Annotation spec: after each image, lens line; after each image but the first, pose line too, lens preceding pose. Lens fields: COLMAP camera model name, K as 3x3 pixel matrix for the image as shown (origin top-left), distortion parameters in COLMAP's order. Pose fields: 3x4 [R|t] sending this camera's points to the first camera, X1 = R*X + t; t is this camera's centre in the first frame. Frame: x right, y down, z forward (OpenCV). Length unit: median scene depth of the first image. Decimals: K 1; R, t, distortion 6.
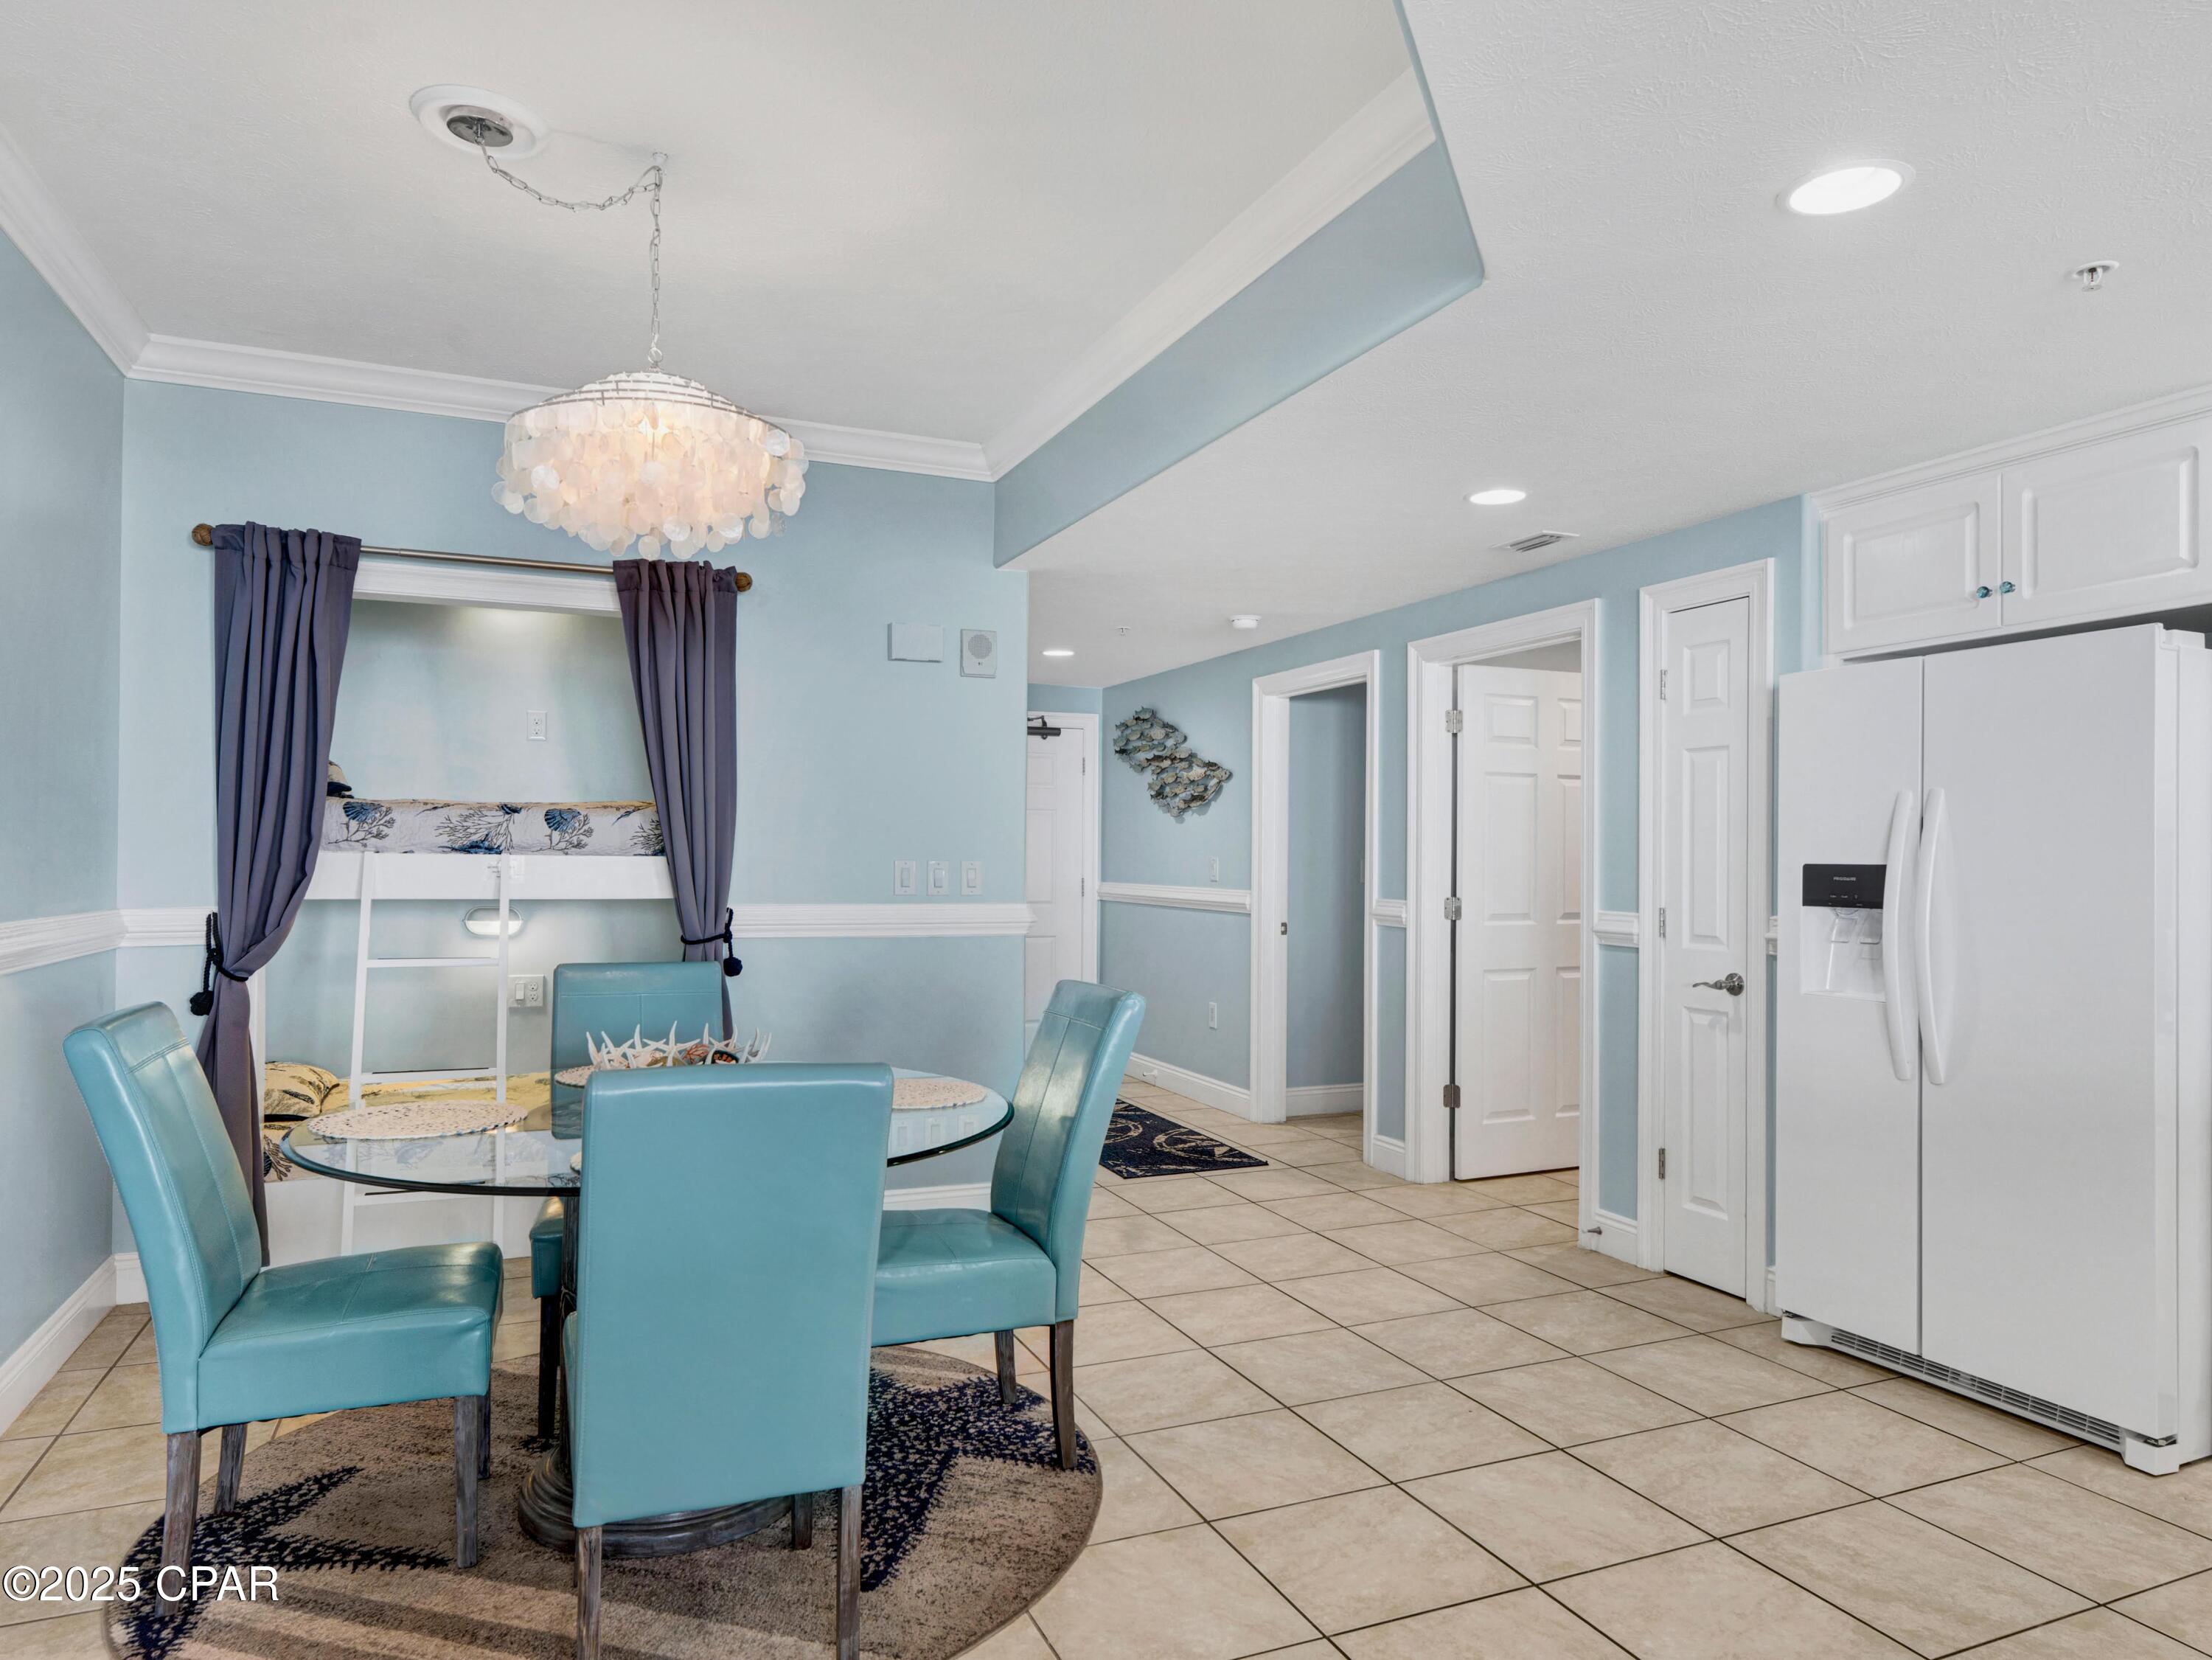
lens RADIAL K [[1402.3, 0, 1111.0], [0, 1402.3, 833.2], [0, 0, 1]] dist [-0.008473, -0.002685]
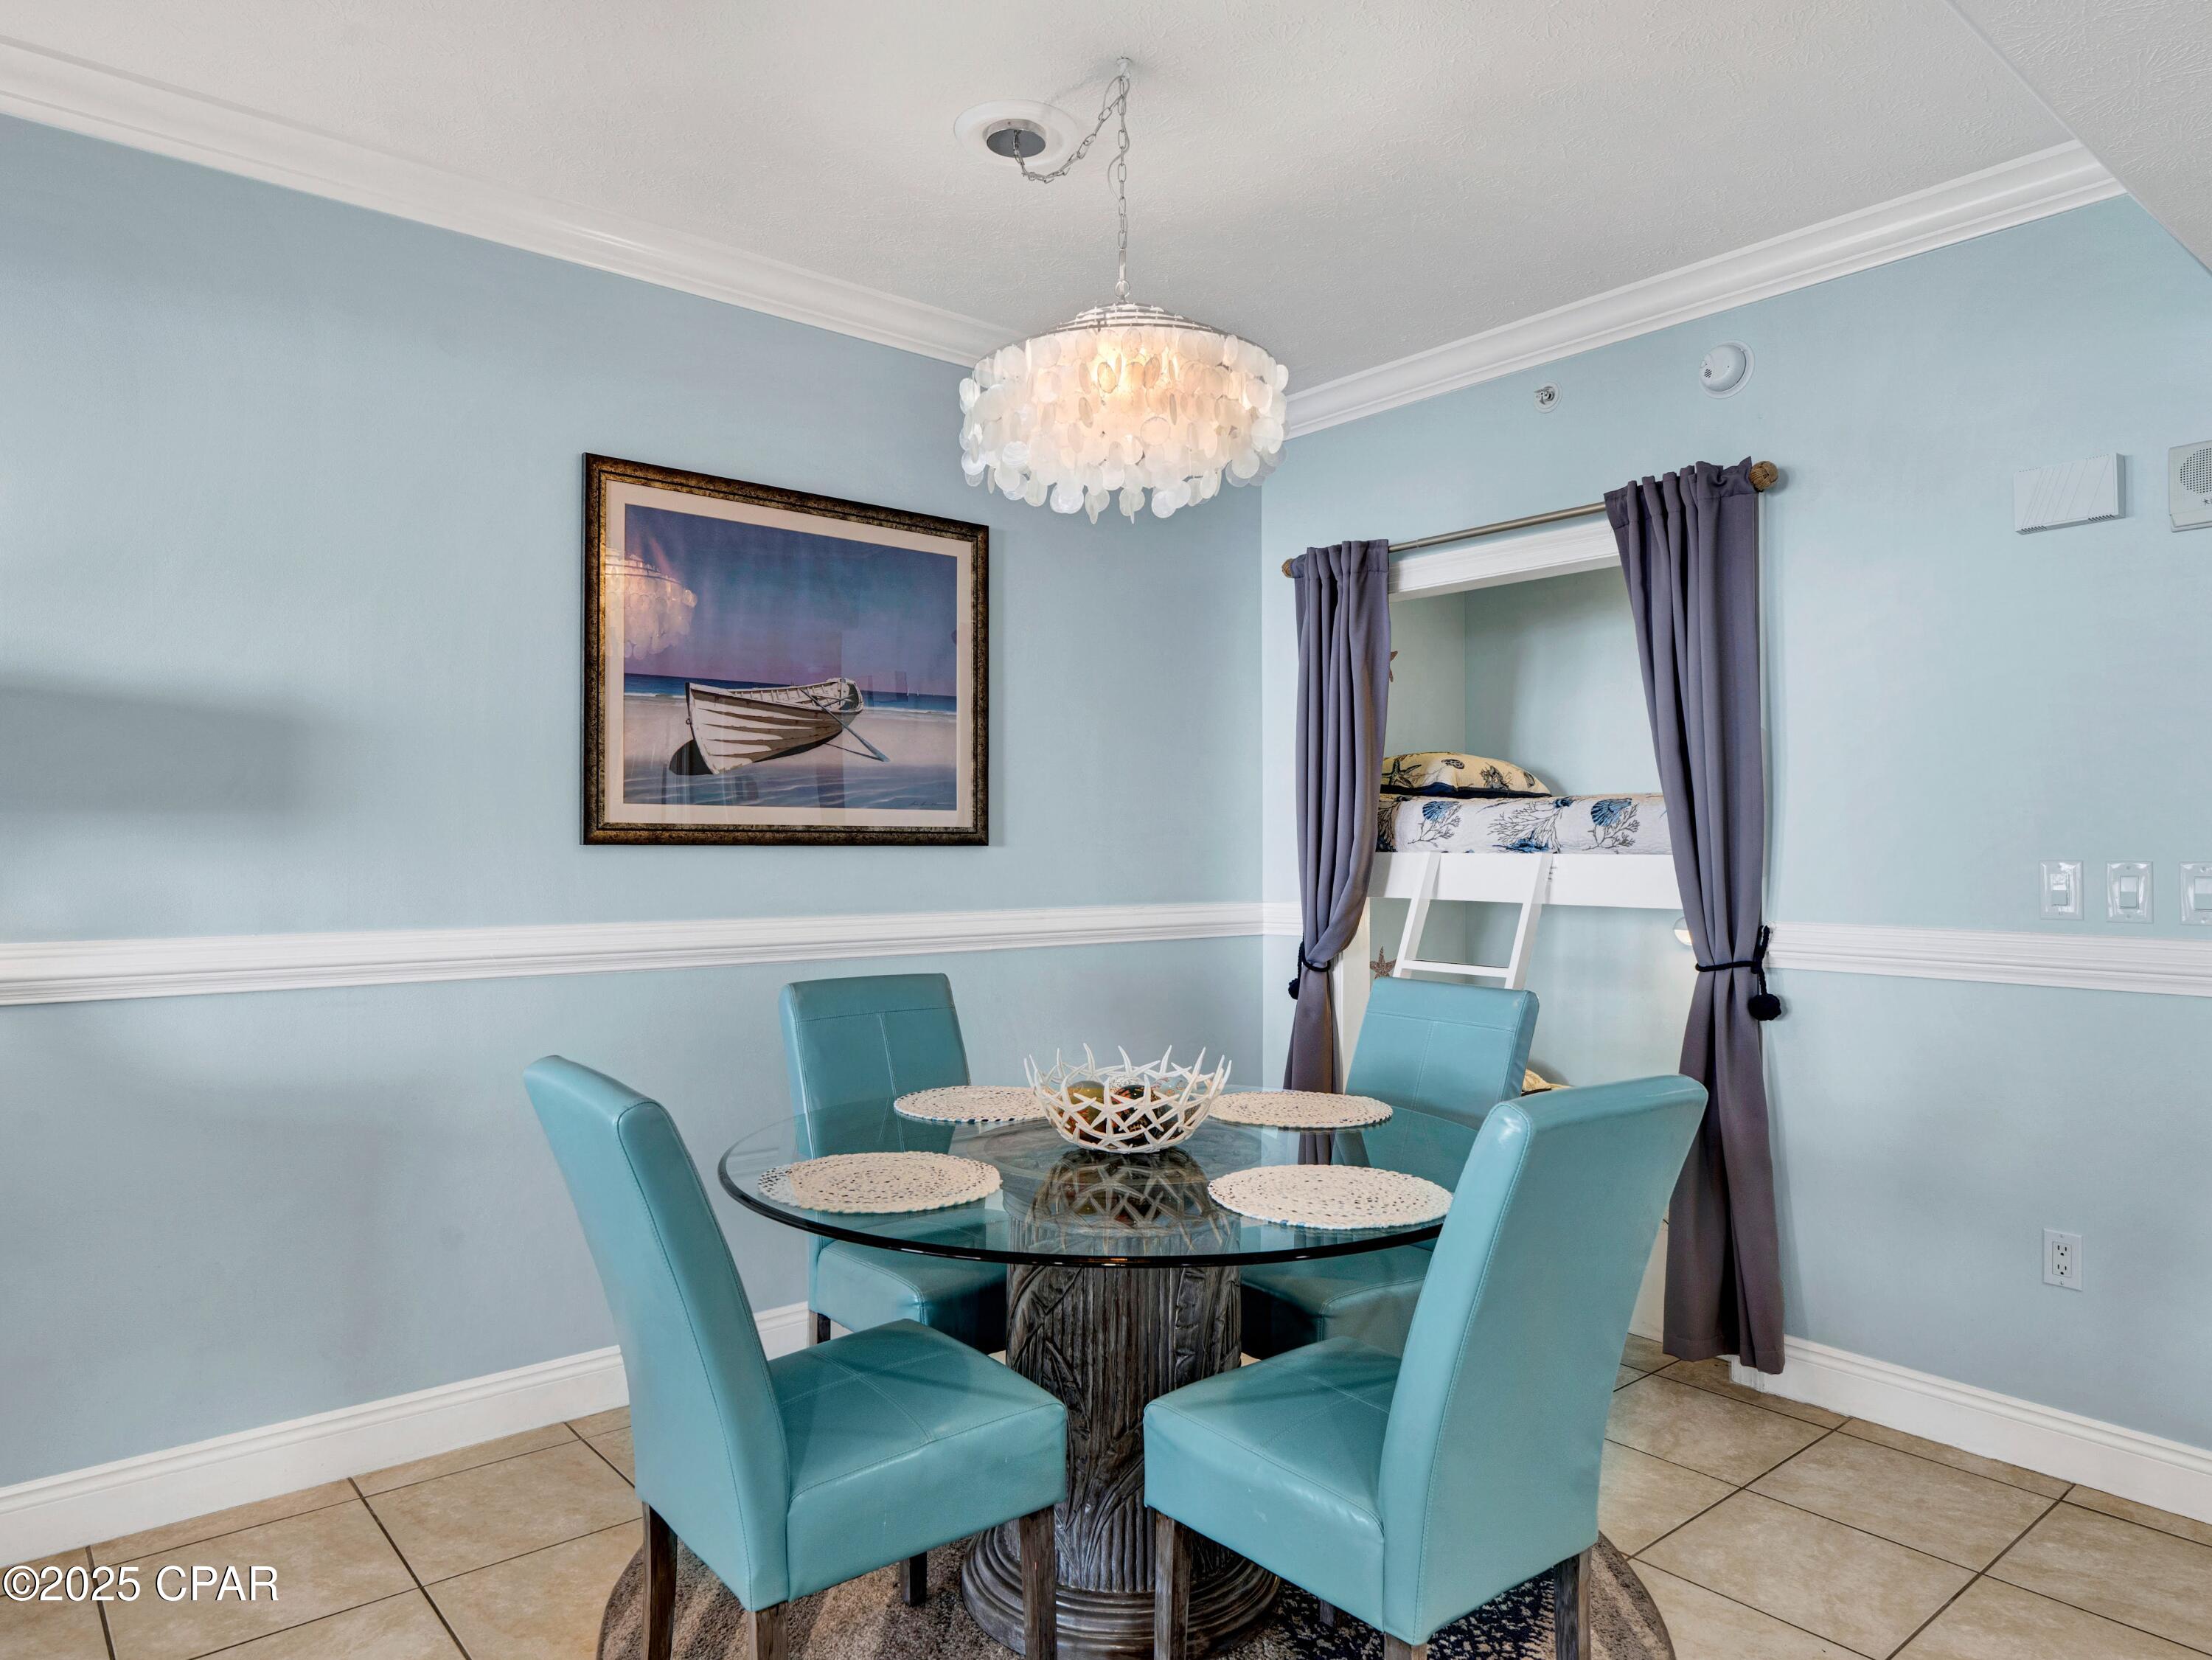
lens RADIAL K [[1402.3, 0, 1104.2], [0, 1402.3, 839.4], [0, 0, 1]] dist [-0.008473, -0.002685]
pose [[0.290824, -0.014711, -0.956663, 0.334619], [0.018351, 0.999784, -0.009795, 0.009878], [0.956601, -0.014707, 0.291031, 0.472437]]
